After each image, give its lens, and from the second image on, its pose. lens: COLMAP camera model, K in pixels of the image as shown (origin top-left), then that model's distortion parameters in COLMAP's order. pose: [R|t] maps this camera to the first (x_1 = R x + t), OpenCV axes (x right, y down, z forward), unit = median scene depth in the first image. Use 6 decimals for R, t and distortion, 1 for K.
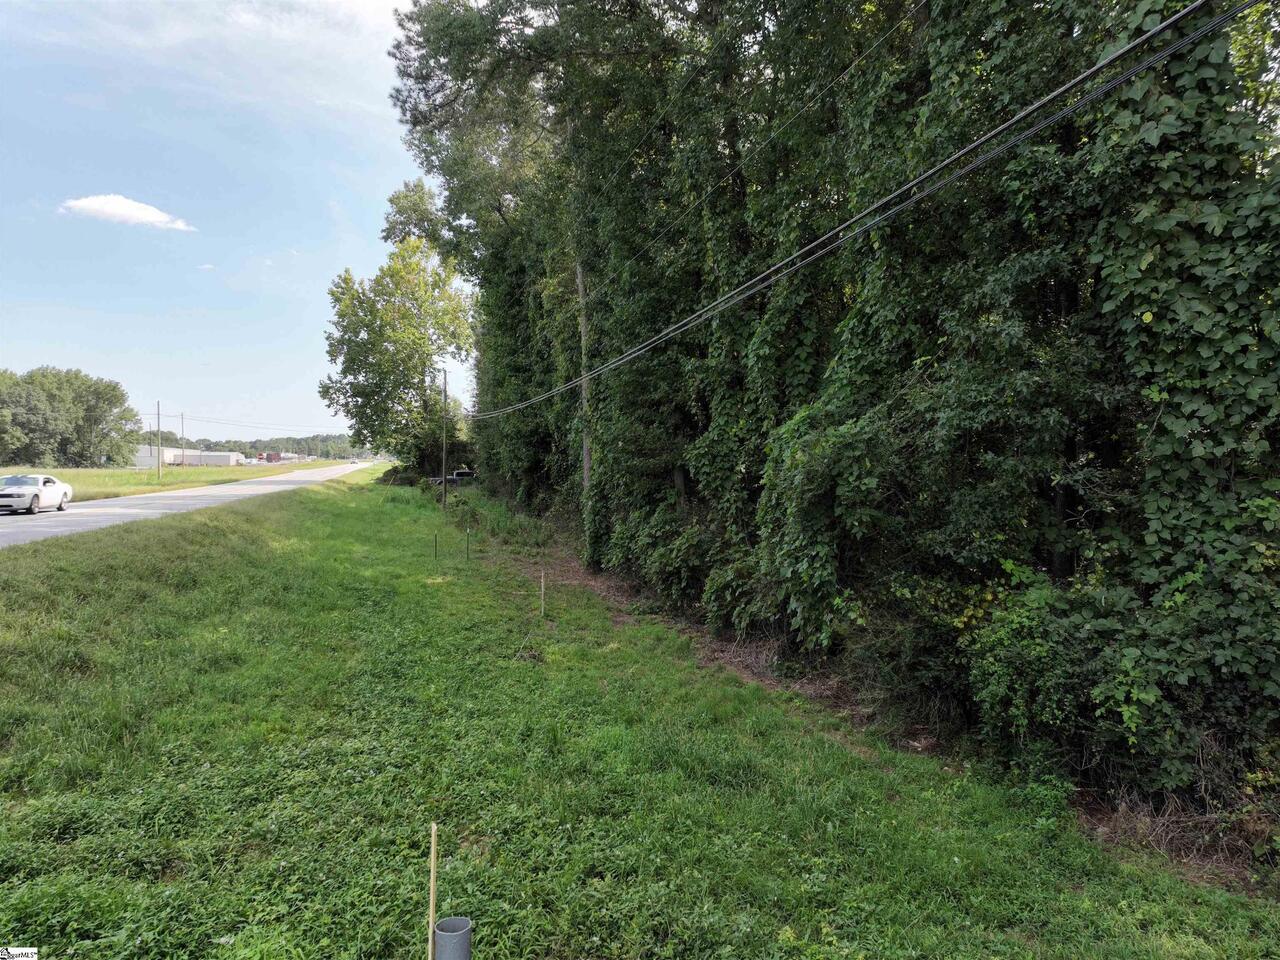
lens RADIAL K [[907.5, 0, 639.8], [0, 907.5, 475.1], [0, 0, 1]] dist [0.002248, 0.020144]
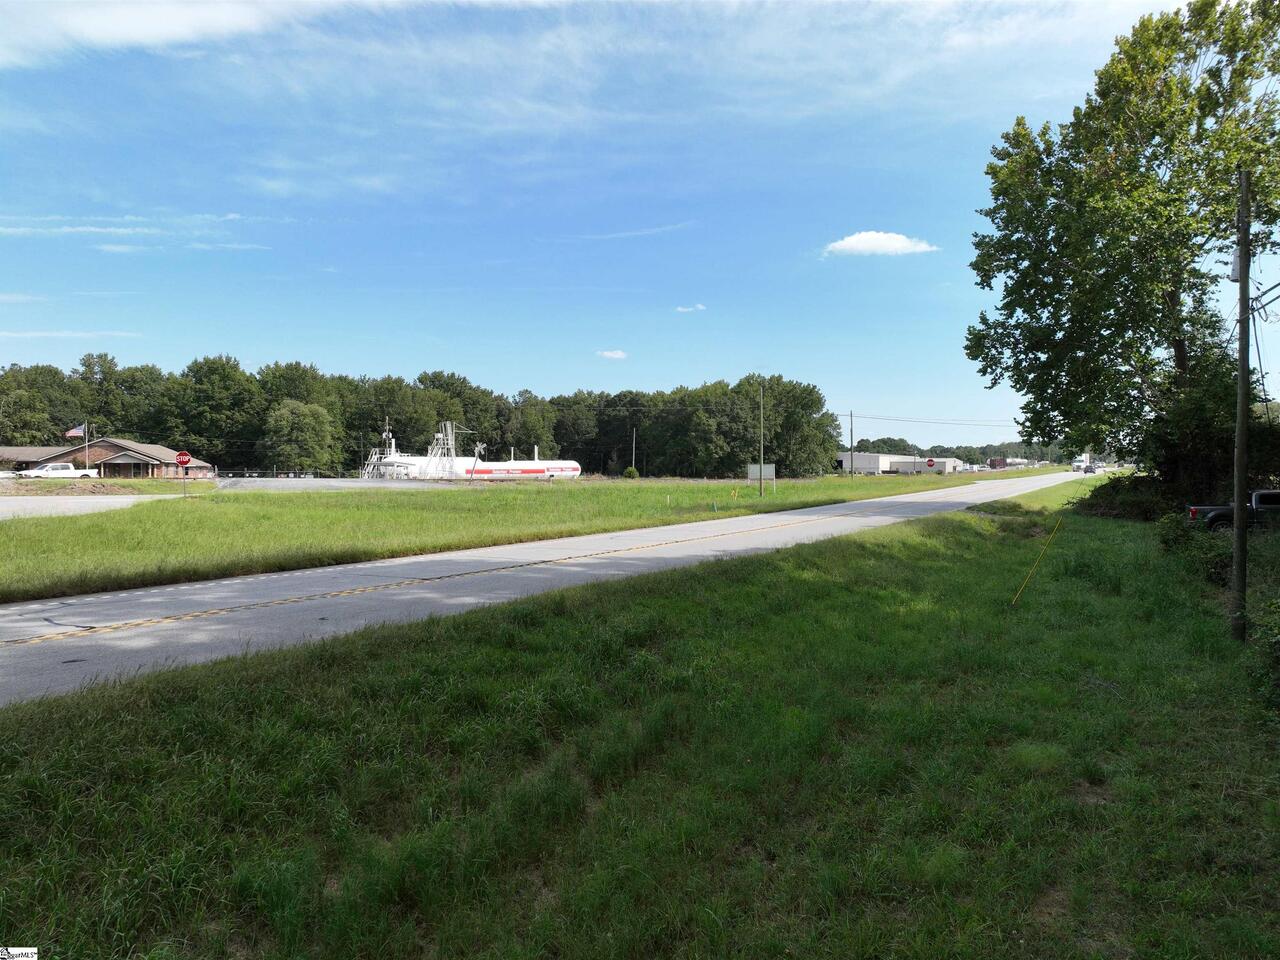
lens RADIAL K [[907.5, 0, 645.7], [0, 907.5, 480.4], [0, 0, 1]] dist [0.002248, 0.020144]
pose [[0.721952, 0.002623, -0.691938, -0.052847], [-0.003012, 0.999995, 0.000649, -0.004383], [0.691936, 0.001615, 0.721957, 0.225514]]
